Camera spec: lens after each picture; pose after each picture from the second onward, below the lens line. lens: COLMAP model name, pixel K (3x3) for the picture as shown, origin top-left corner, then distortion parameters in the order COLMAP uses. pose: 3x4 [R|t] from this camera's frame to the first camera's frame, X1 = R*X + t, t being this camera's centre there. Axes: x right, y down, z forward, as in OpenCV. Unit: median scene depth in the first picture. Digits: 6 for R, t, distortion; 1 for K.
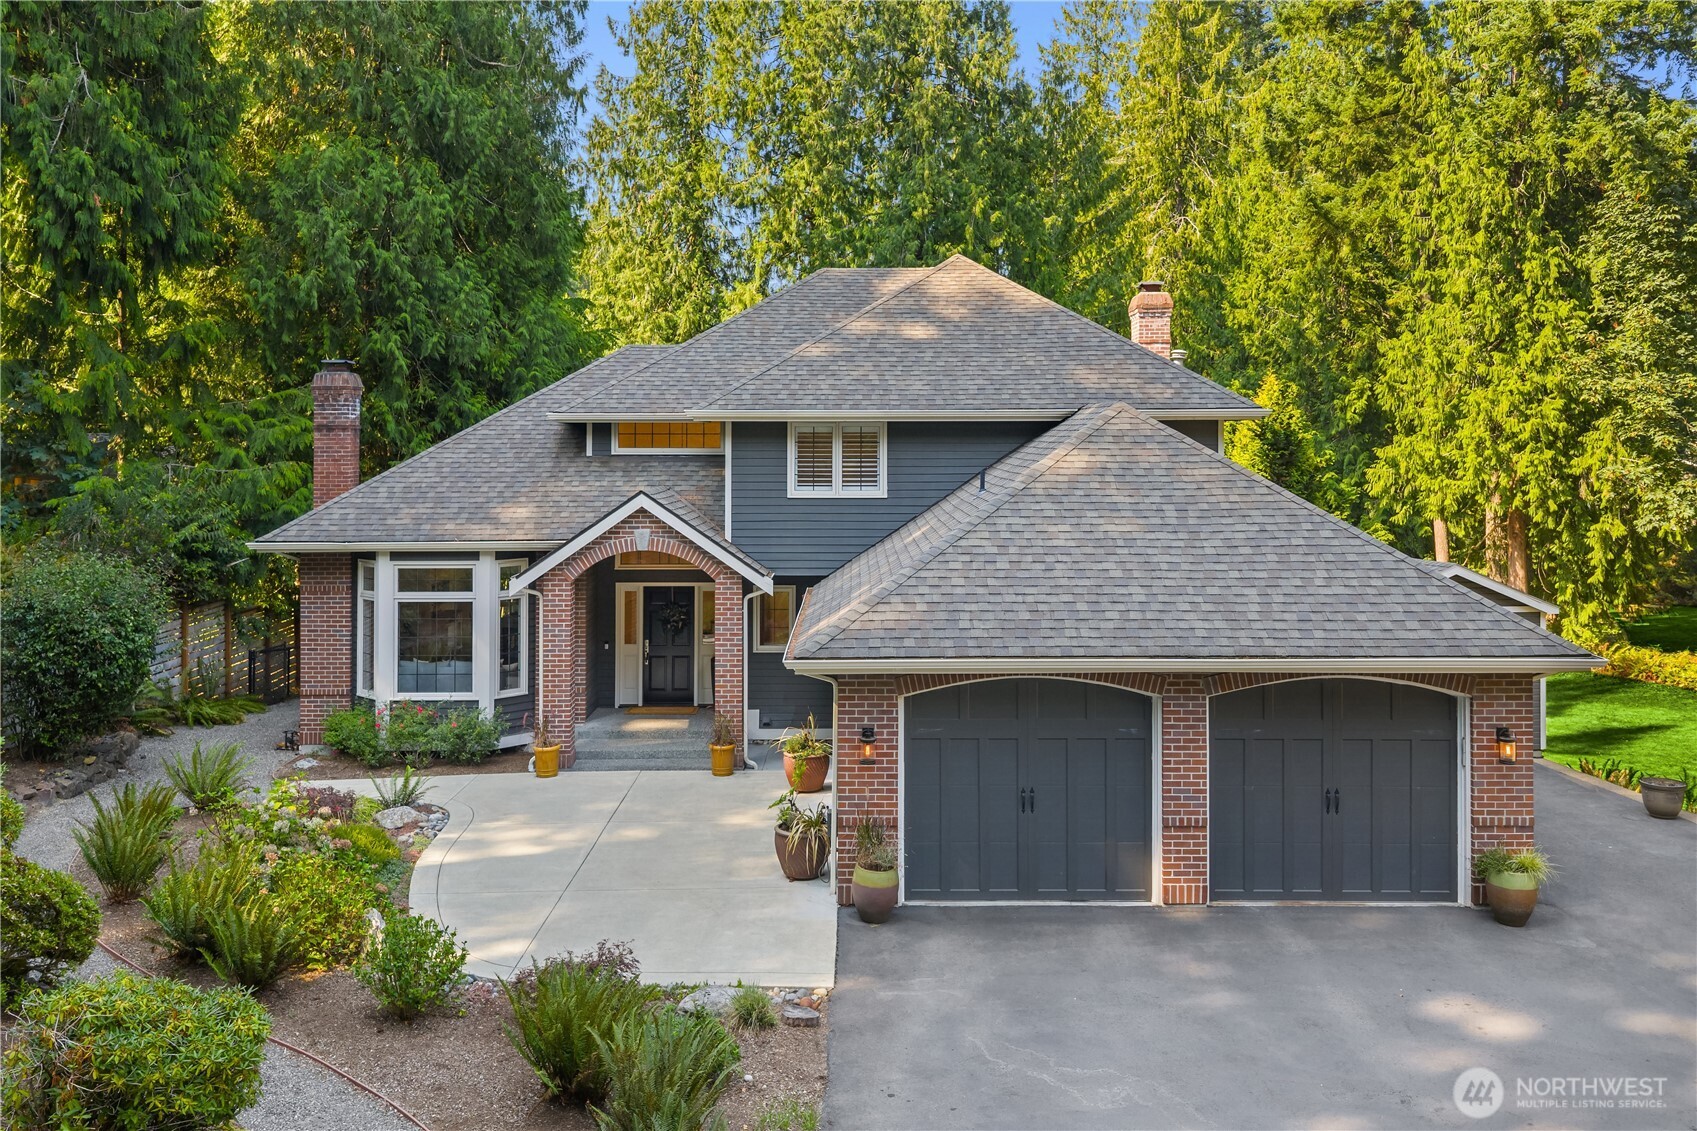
lens RADIAL K [[1427.4, 0, 802.3], [0, 1427.4, 392.5], [0, 0, 1]] dist [0.012472, 0.000780]
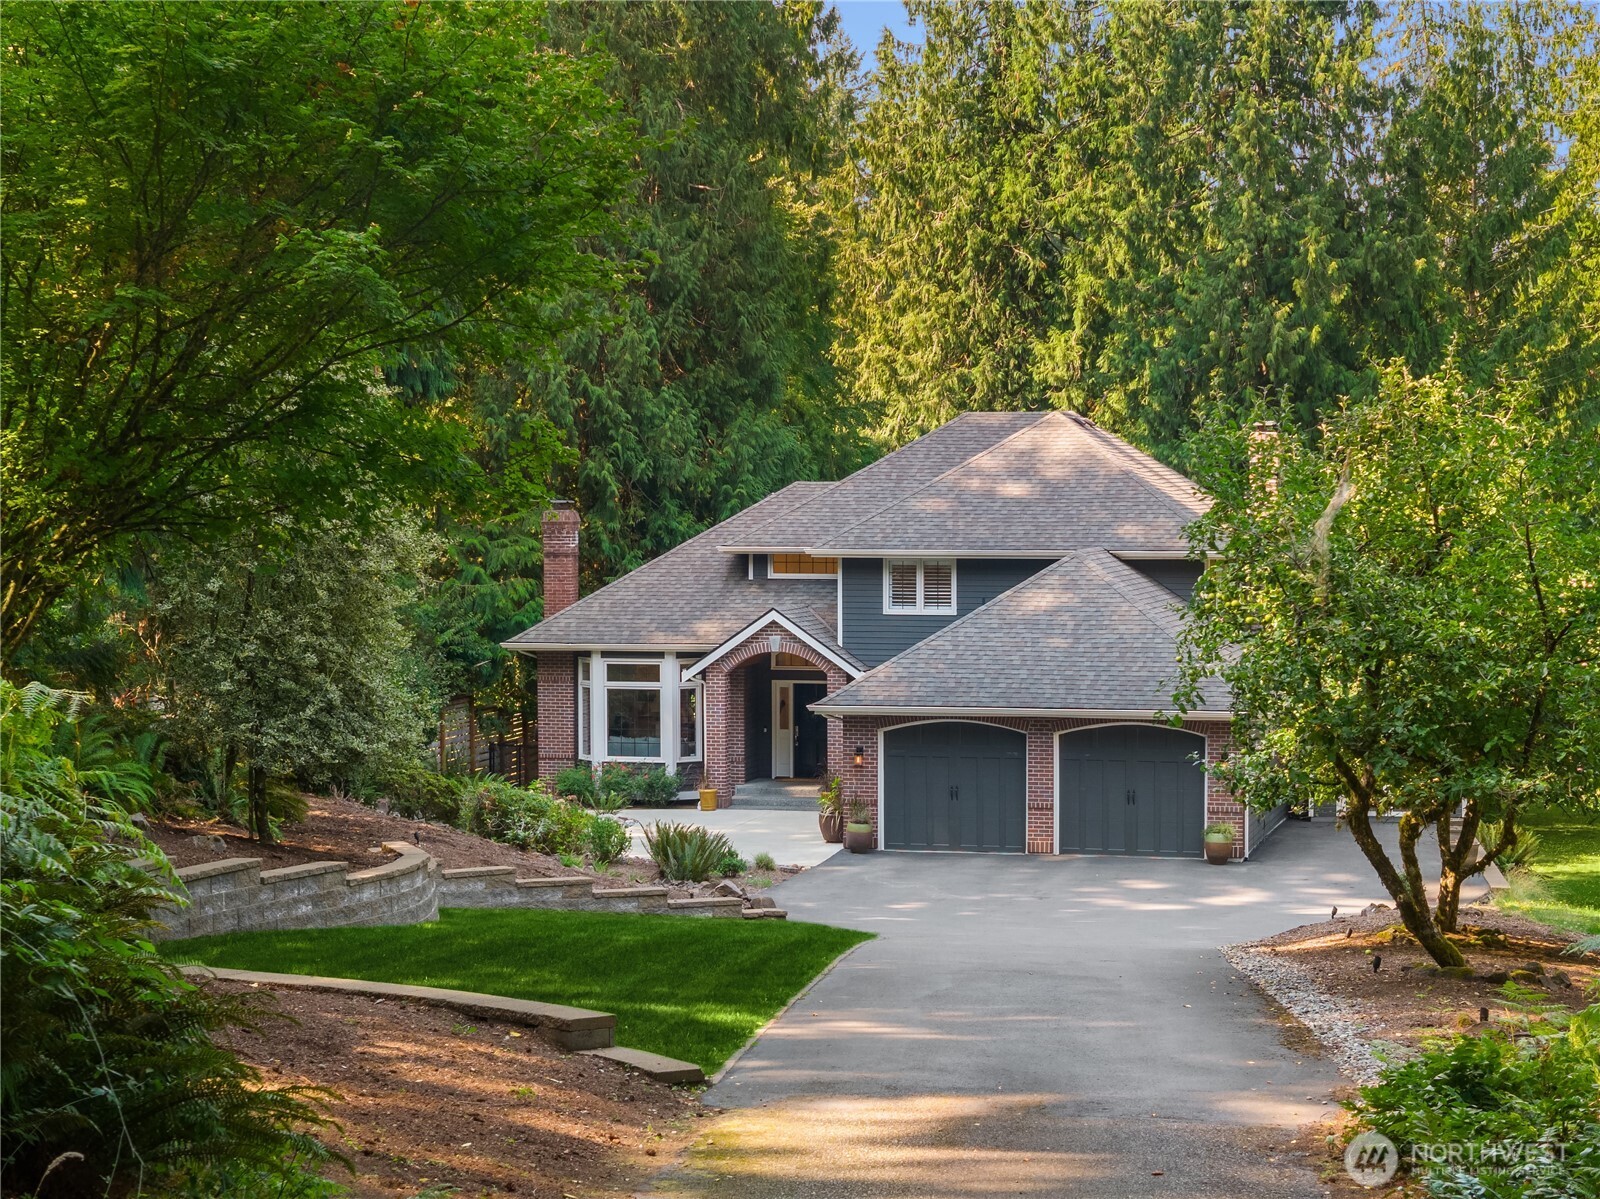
lens RADIAL K [[3655.9, 0, 800.0], [0, 3655.9, 599.5], [0, 0, 1]] dist [-0.103840, -0.631435]
pose [[0.971167, 0.008799, -0.238239, 0.691432], [0.008287, 0.997469, 0.070619, -0.173072], [0.238257, -0.070557, 0.968636, -2.215543]]
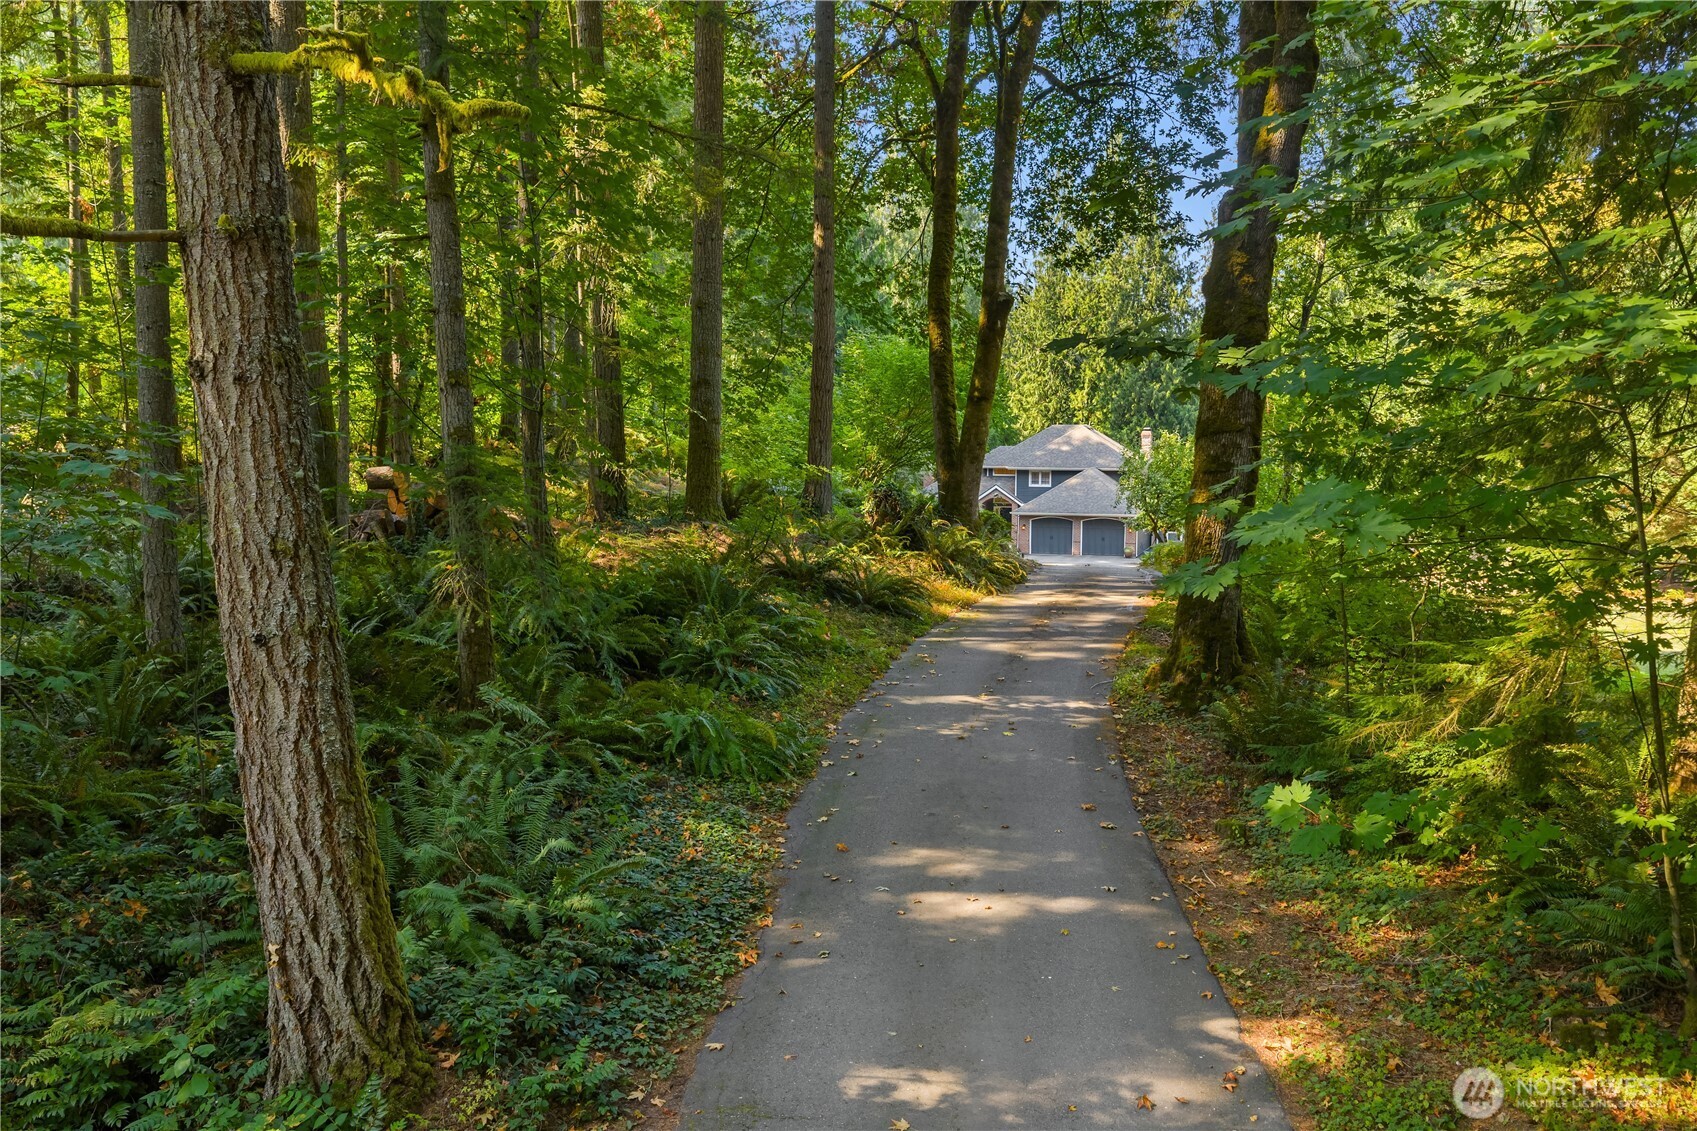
lens RADIAL K [[1384.1, 0, 847.6], [0, 1384.1, 597.6], [0, 0, 1]] dist [-0.006147, -0.005816]
pose [[0.945555, 0.043437, -0.322551, 0.826882], [0.006613, 0.988285, 0.152474, -0.237159], [0.325395, -0.146306, 0.934191, -3.148715]]
